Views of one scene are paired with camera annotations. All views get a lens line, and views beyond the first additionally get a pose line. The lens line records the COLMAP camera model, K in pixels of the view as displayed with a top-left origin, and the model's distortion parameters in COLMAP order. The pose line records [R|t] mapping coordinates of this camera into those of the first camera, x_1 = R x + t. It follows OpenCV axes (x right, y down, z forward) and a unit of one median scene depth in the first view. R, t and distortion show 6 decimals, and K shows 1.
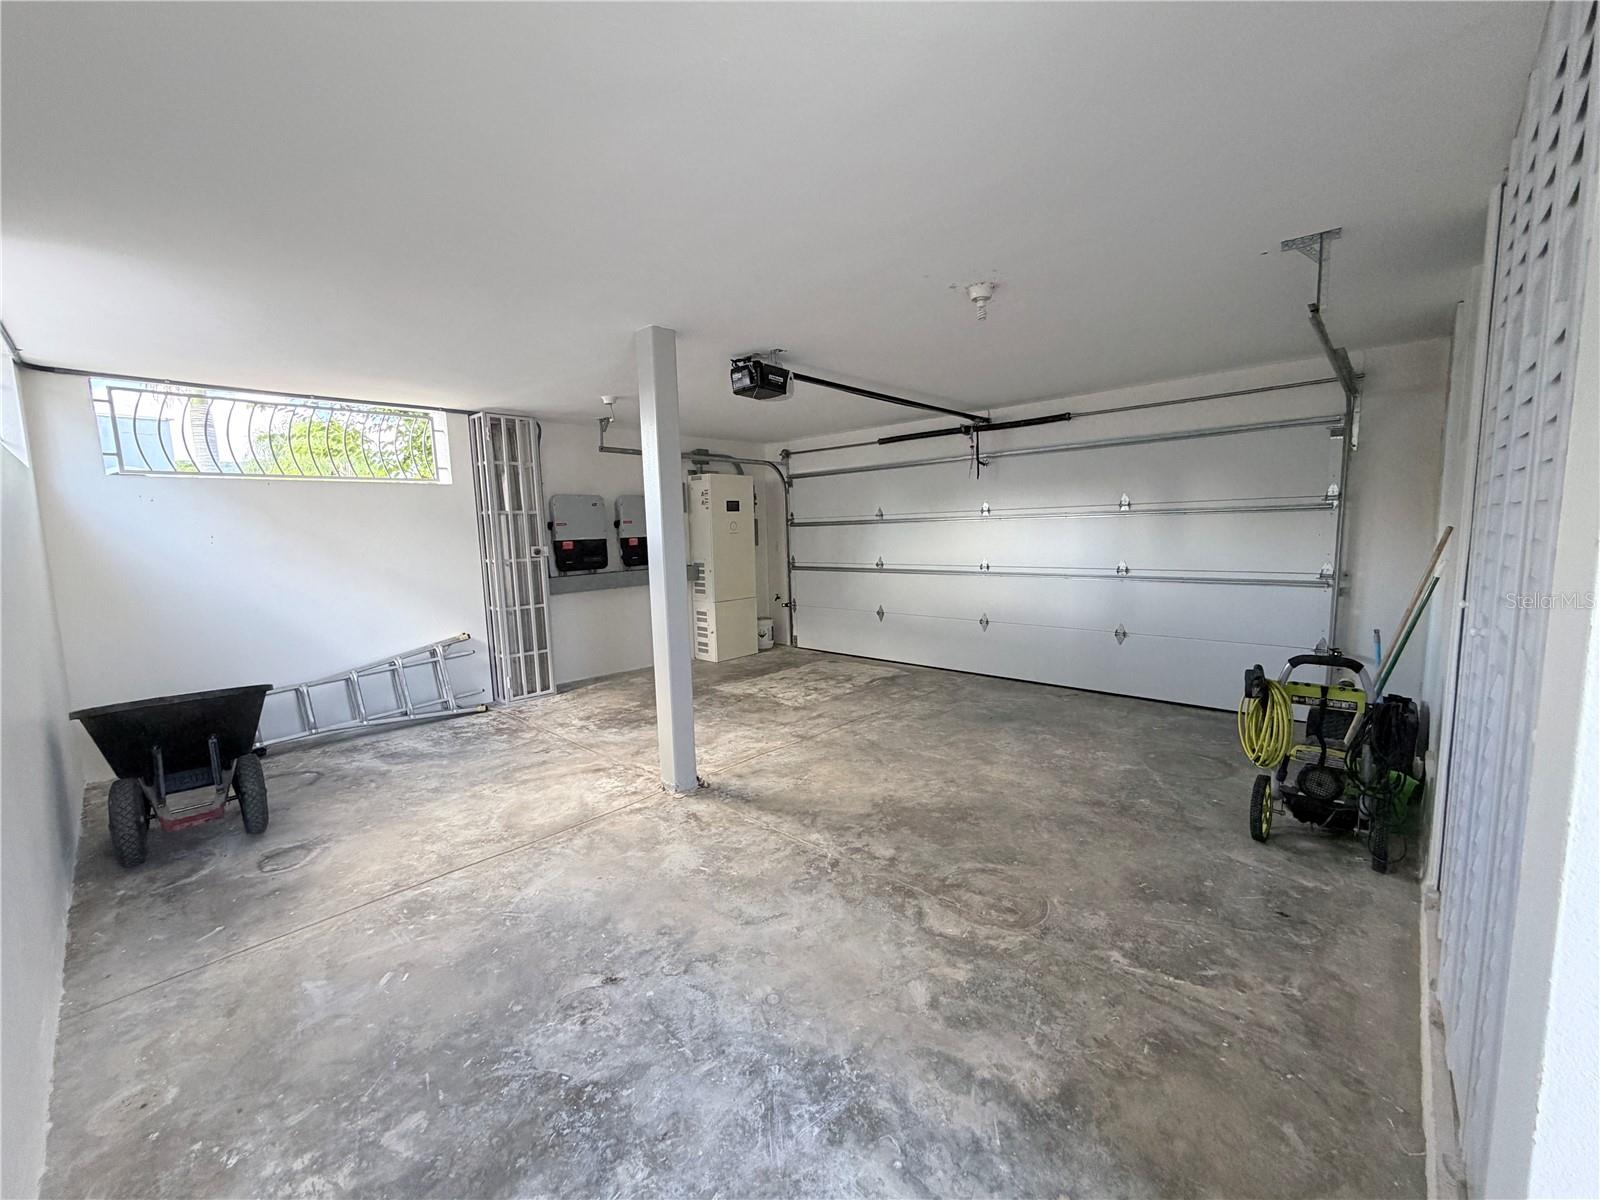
lens RADIAL K [[641.4, 0, 795.6], [0, 641.4, 605.3], [0, 0, 1]] dist [0.000987, 0.000019]
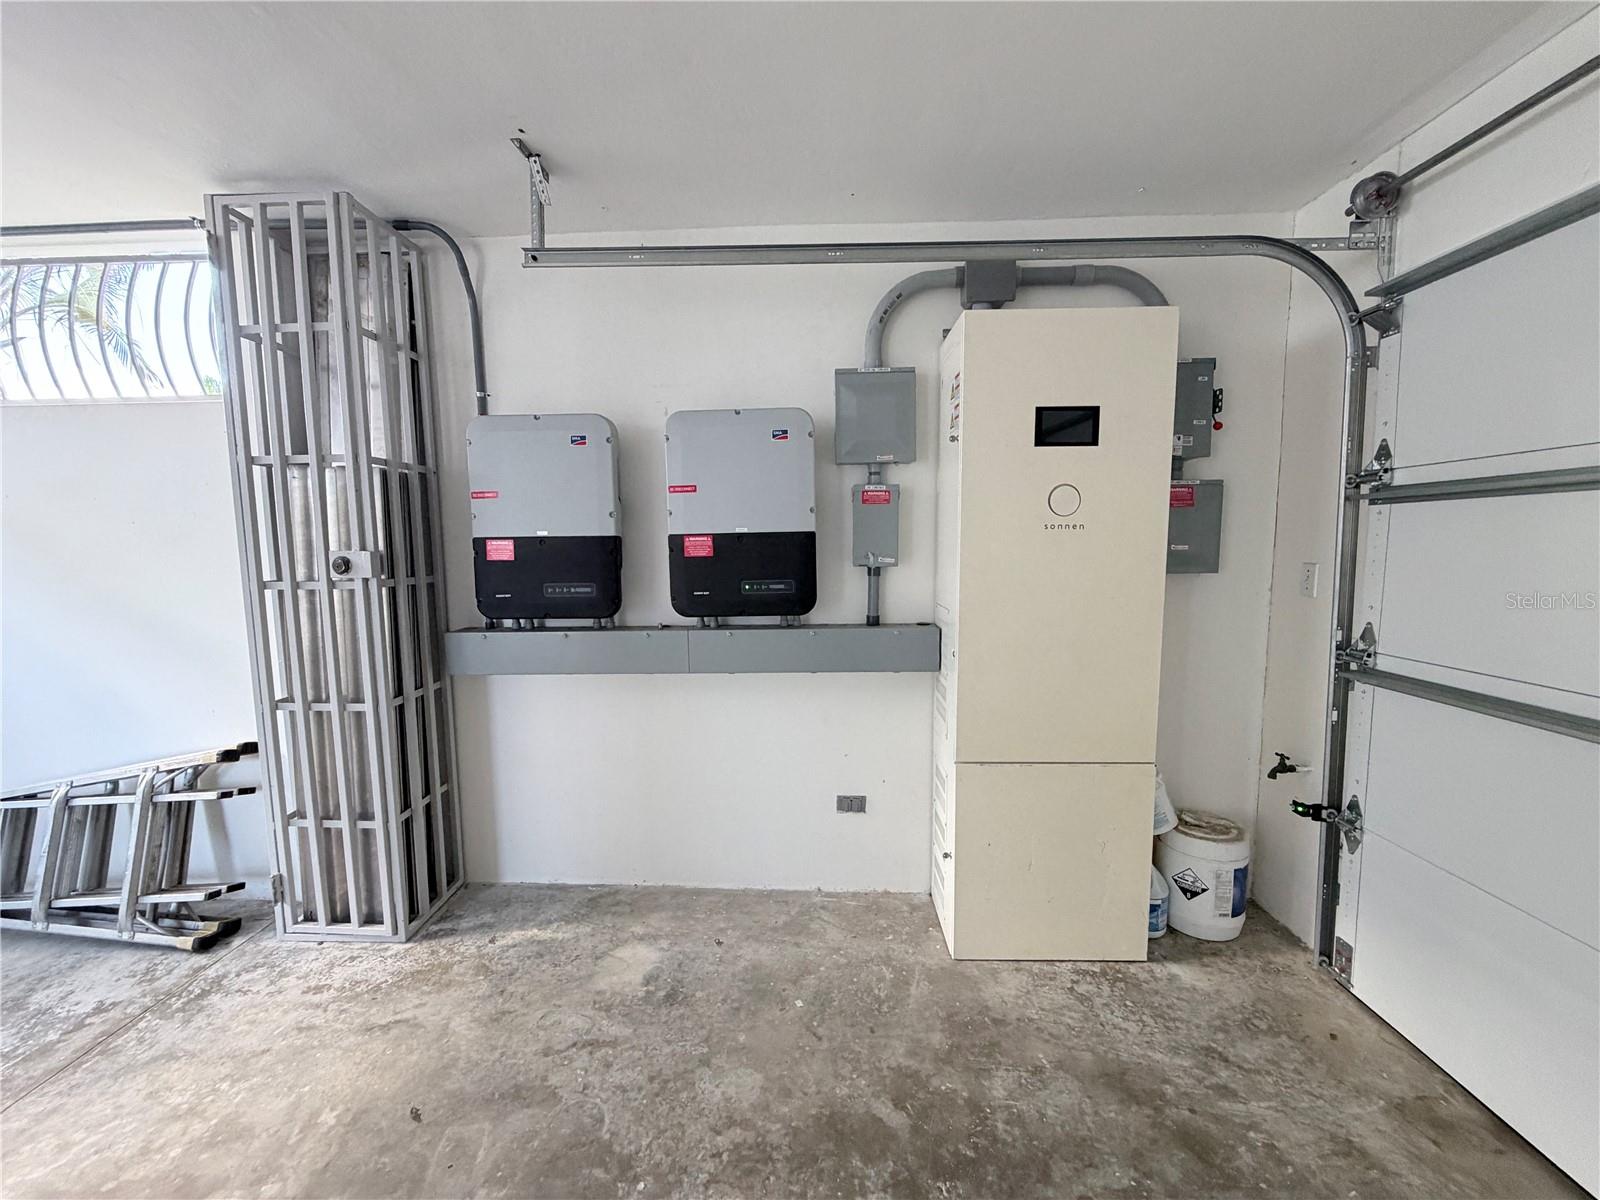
lens RADIAL K [[641.4, 0, 795.6], [0, 641.4, 605.3], [0, 0, 1]] dist [0.000987, 0.000019]
pose [[0.659466, 0.094098, -0.745822, 0.034101], [-0.099980, 0.994300, 0.037044, -0.073112], [0.745056, 0.050138, 0.665115, 0.693672]]
